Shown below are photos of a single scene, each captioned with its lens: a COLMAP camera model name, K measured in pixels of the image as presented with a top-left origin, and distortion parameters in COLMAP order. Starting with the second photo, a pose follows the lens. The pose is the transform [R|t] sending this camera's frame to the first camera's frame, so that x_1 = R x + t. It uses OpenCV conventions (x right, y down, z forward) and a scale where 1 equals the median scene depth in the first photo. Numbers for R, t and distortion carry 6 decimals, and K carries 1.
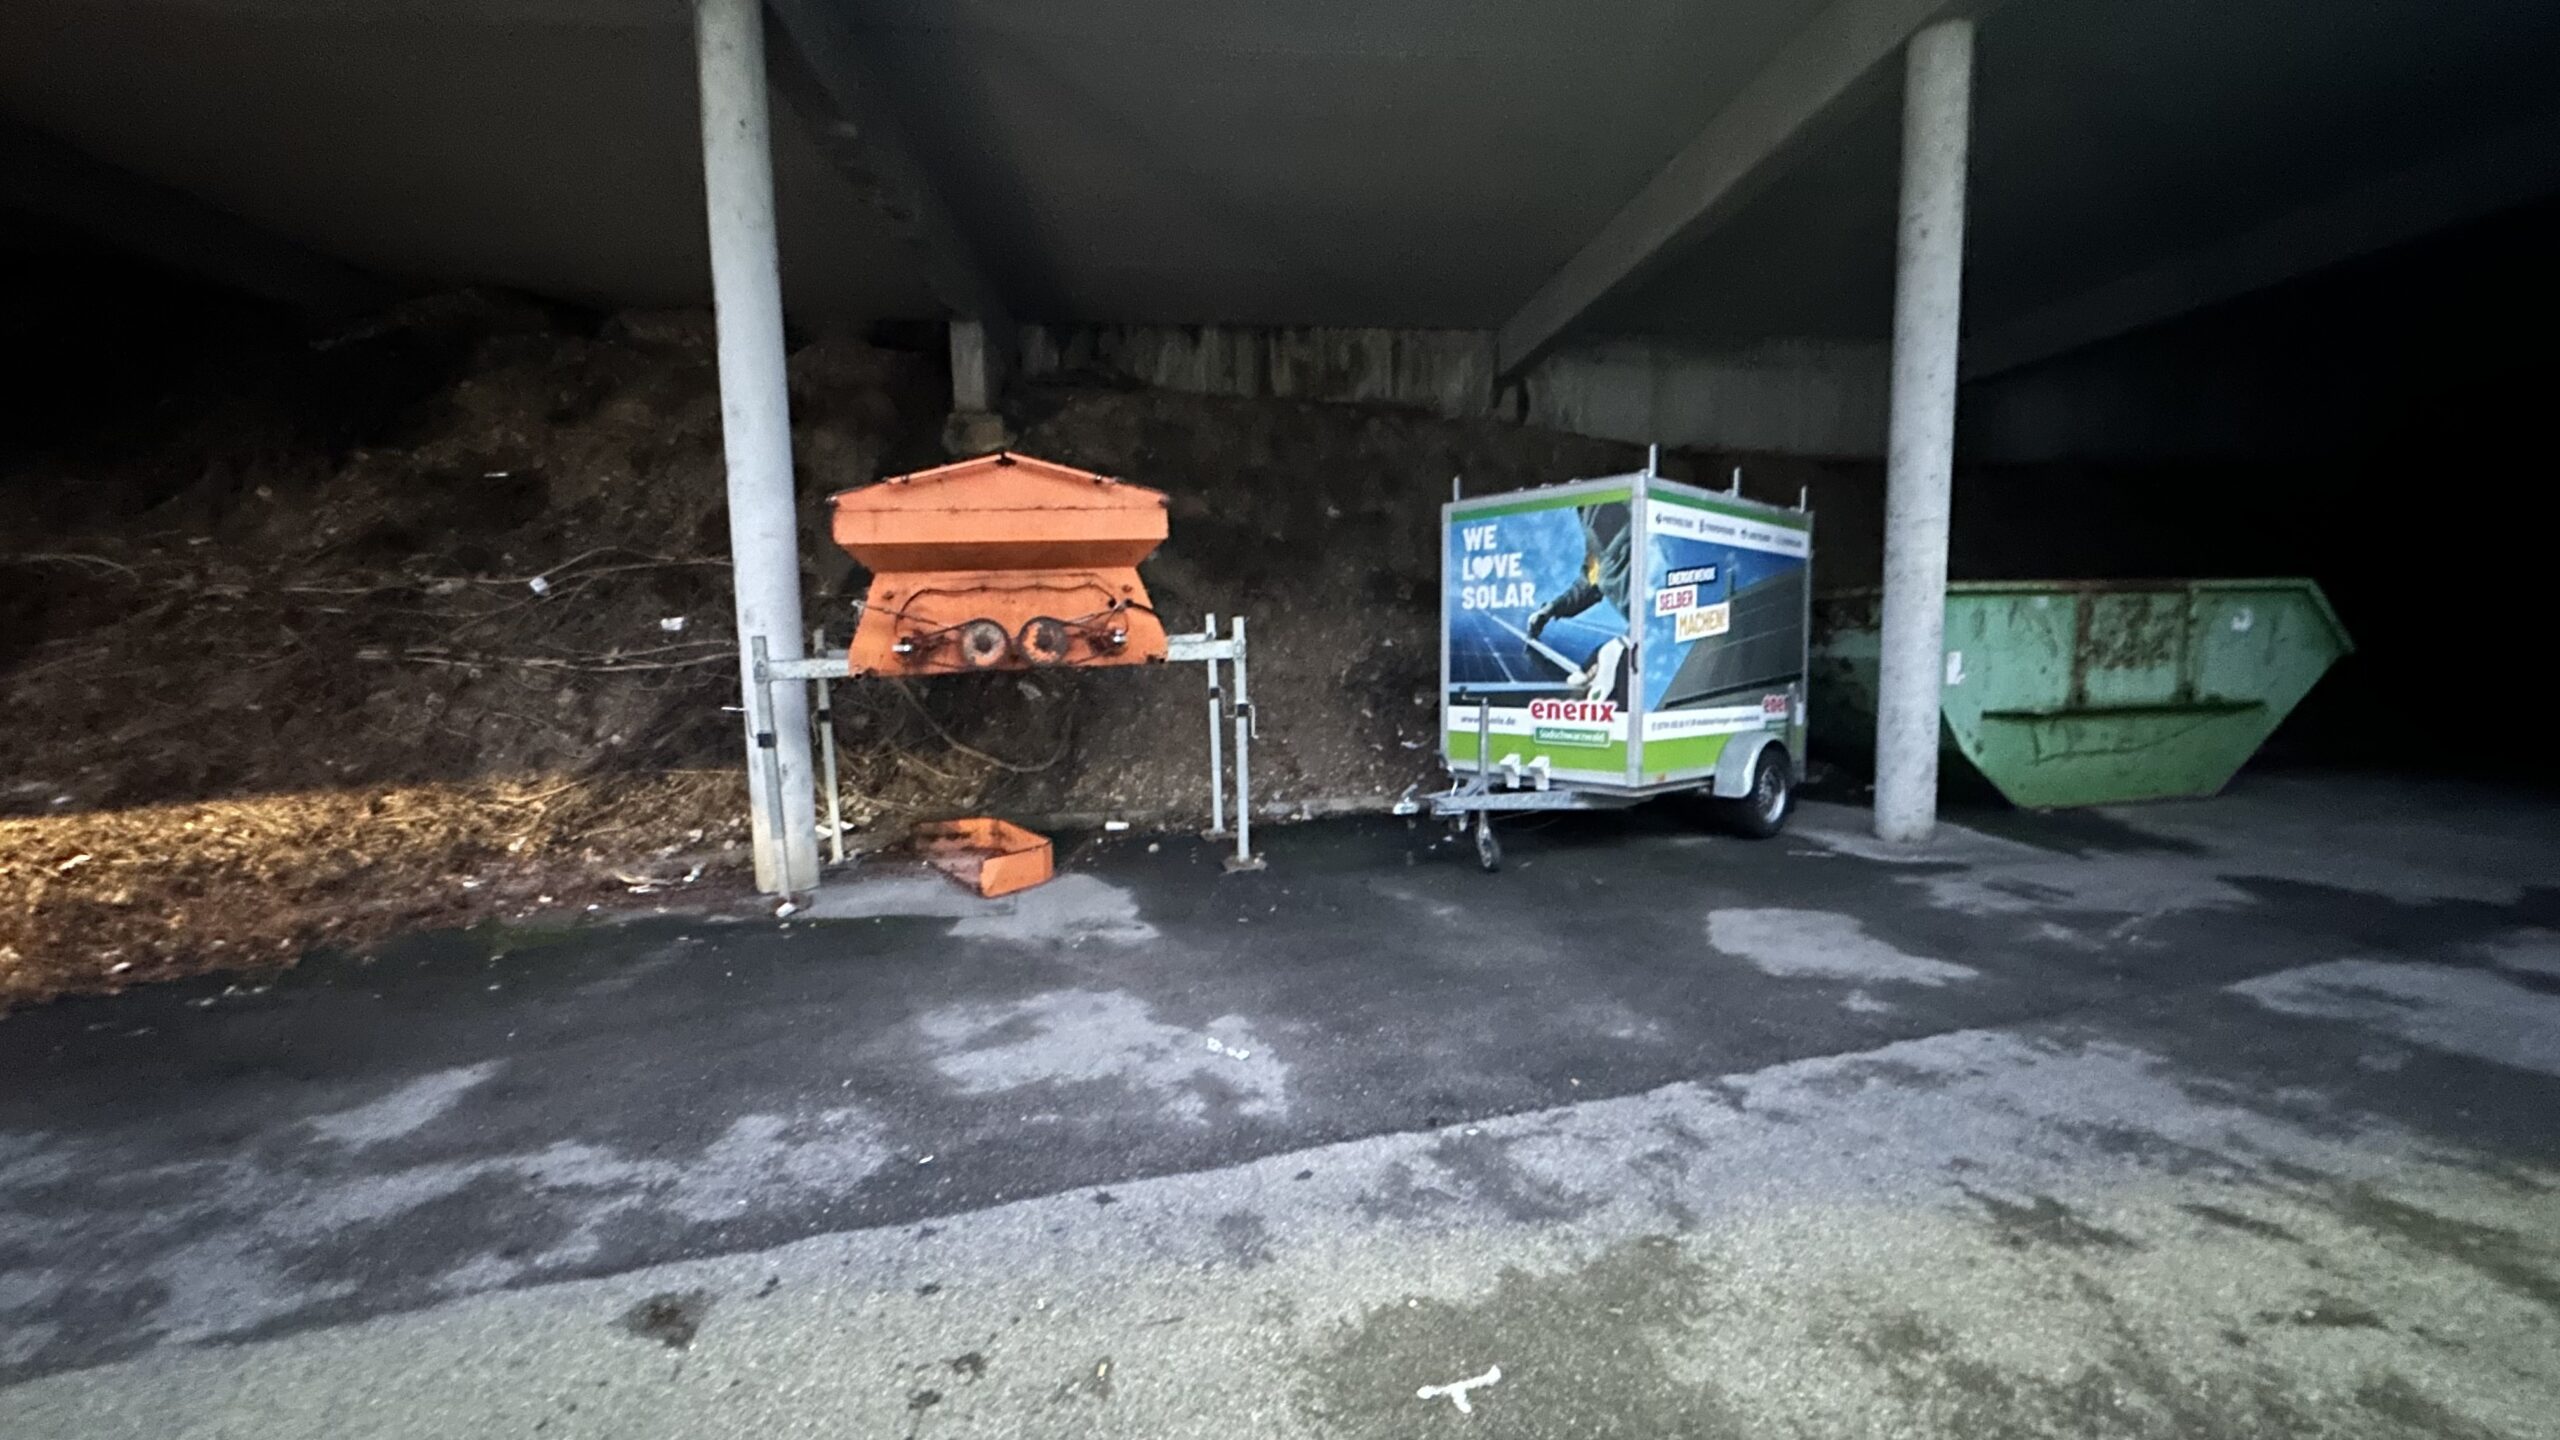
lens RADIAL K [[1052.7, 0, 1280.0], [0, 1052.7, 720.0], [0, 0, 1]] dist [0.002578, 0.000311]
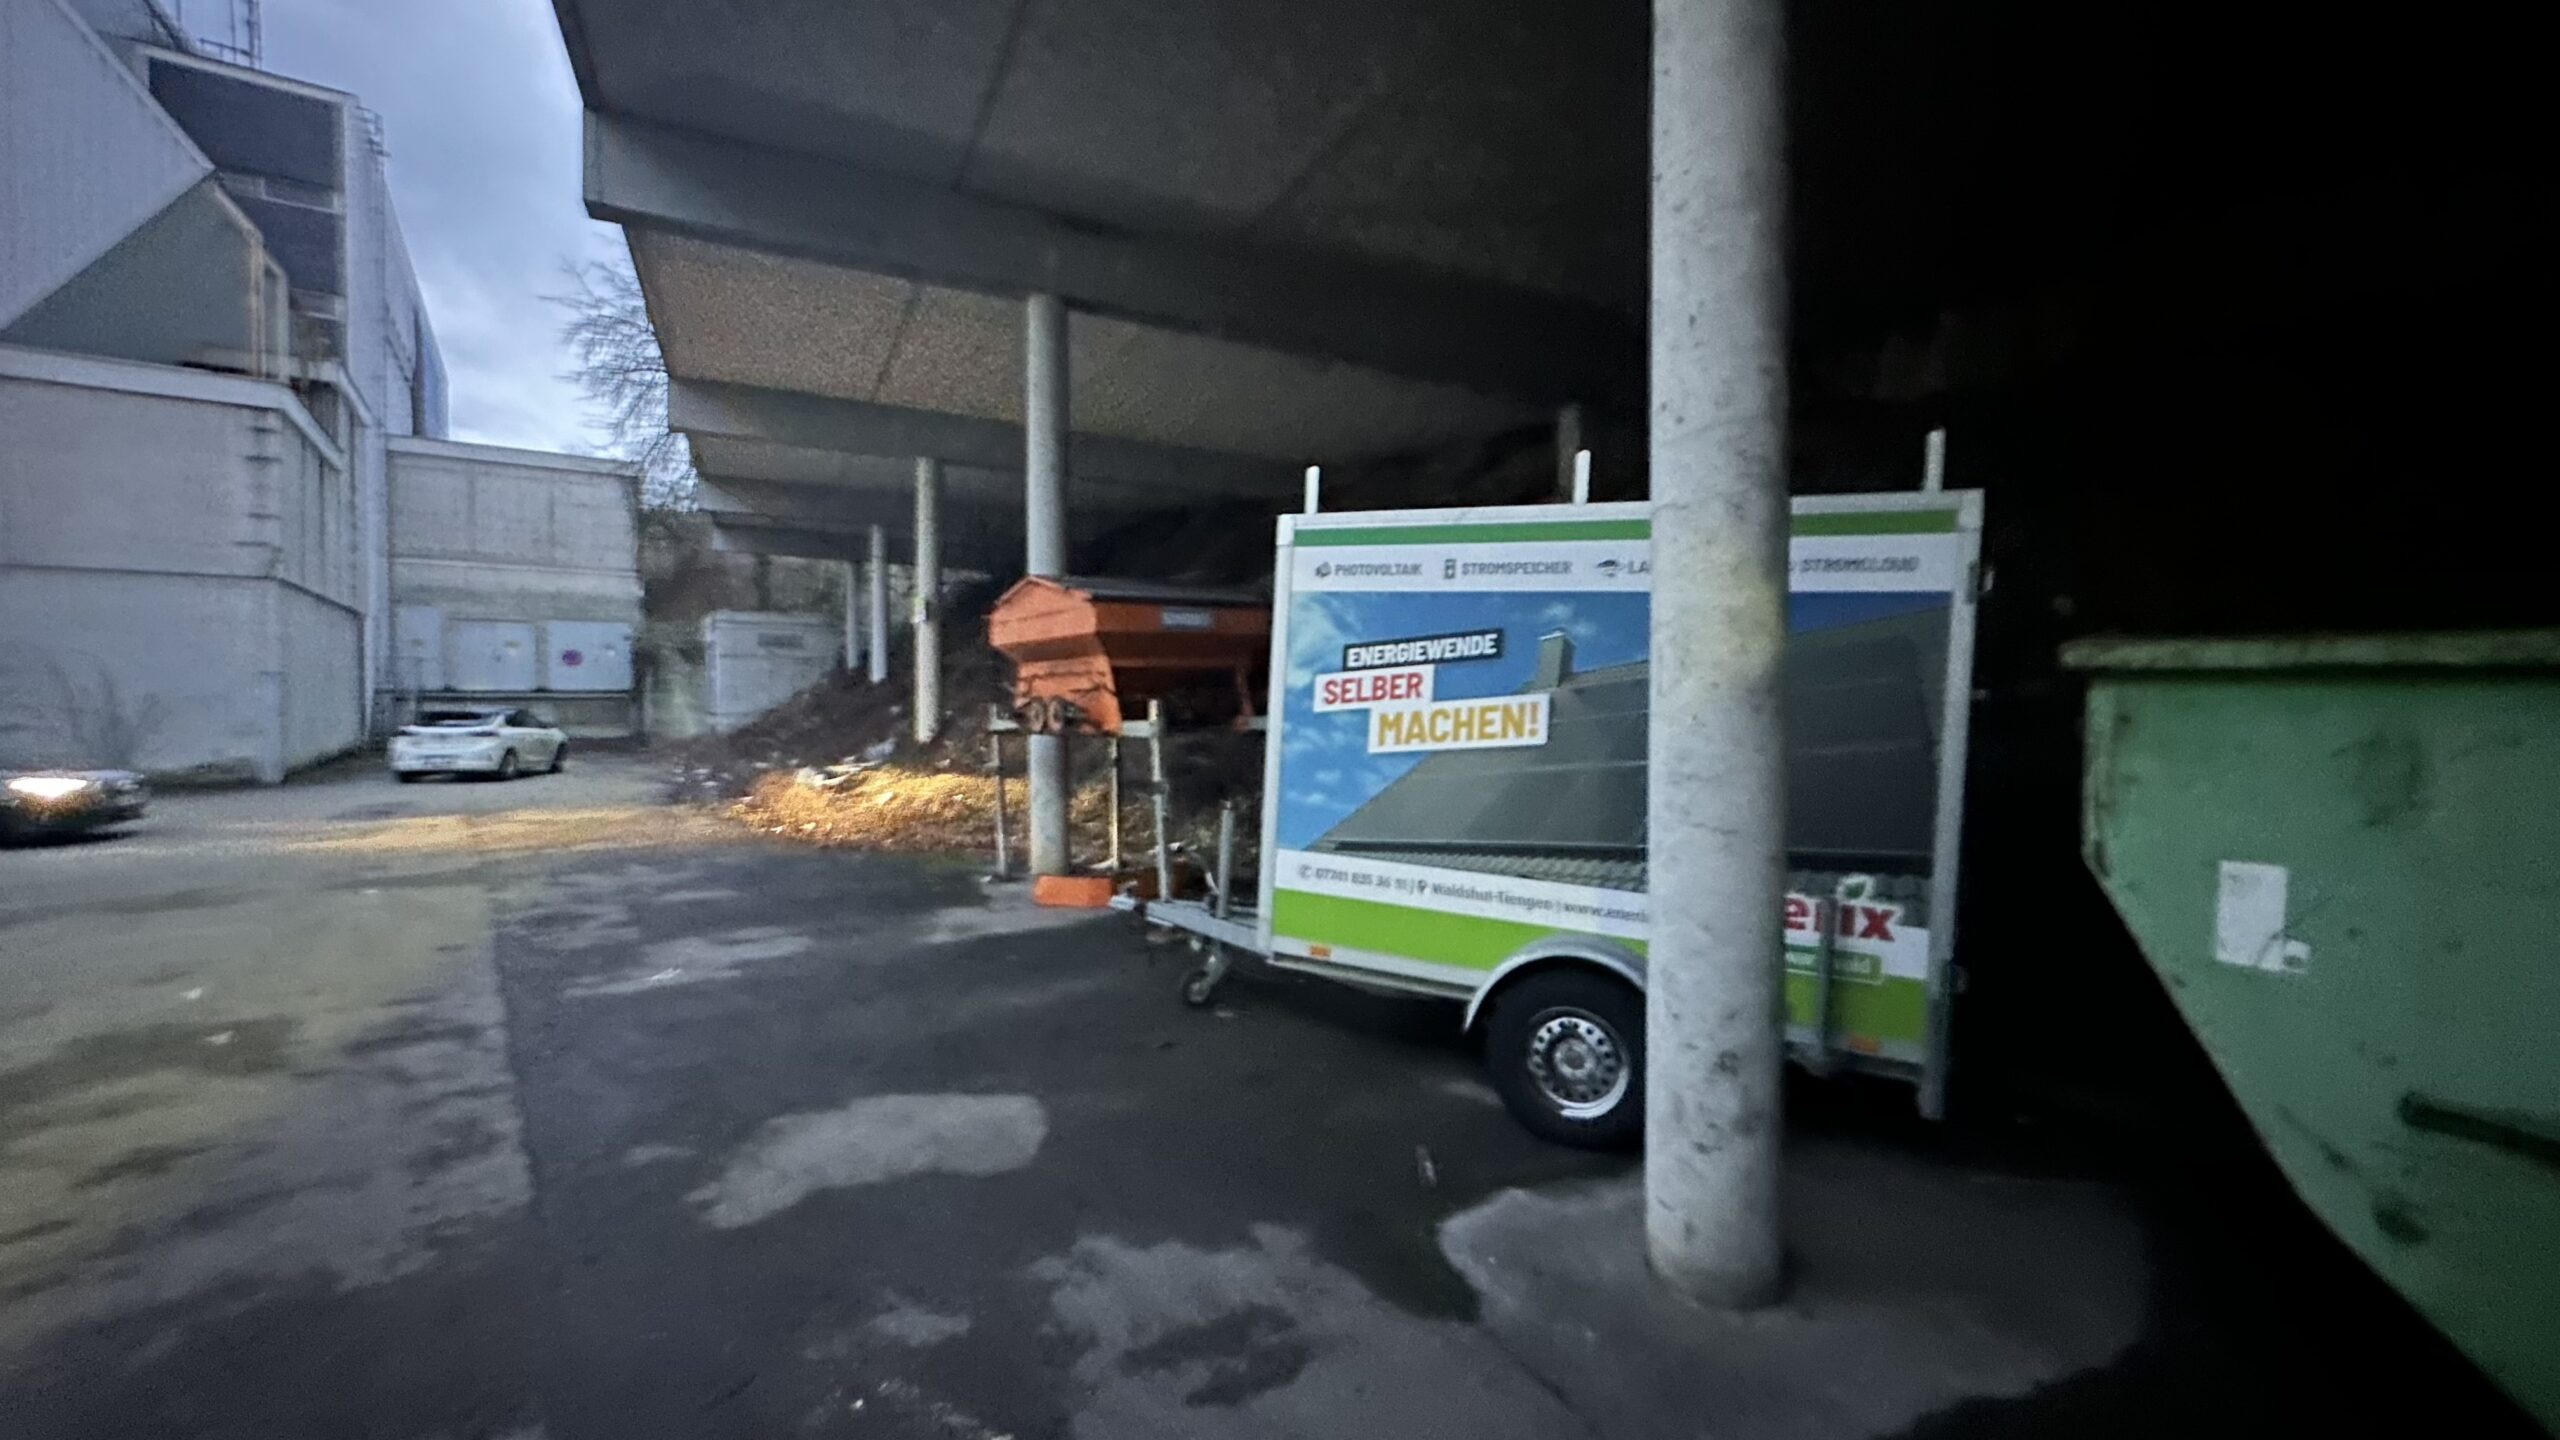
lens RADIAL K [[1052.7, 0, 1280.0], [0, 1052.7, 720.0], [0, 0, 1]] dist [0.002578, 0.000311]
pose [[0.343326, 0.039889, -0.938369, 0.994699], [-0.101417, 0.994830, 0.005183, -0.094737], [0.933725, 0.093387, 0.345597, 0.743337]]
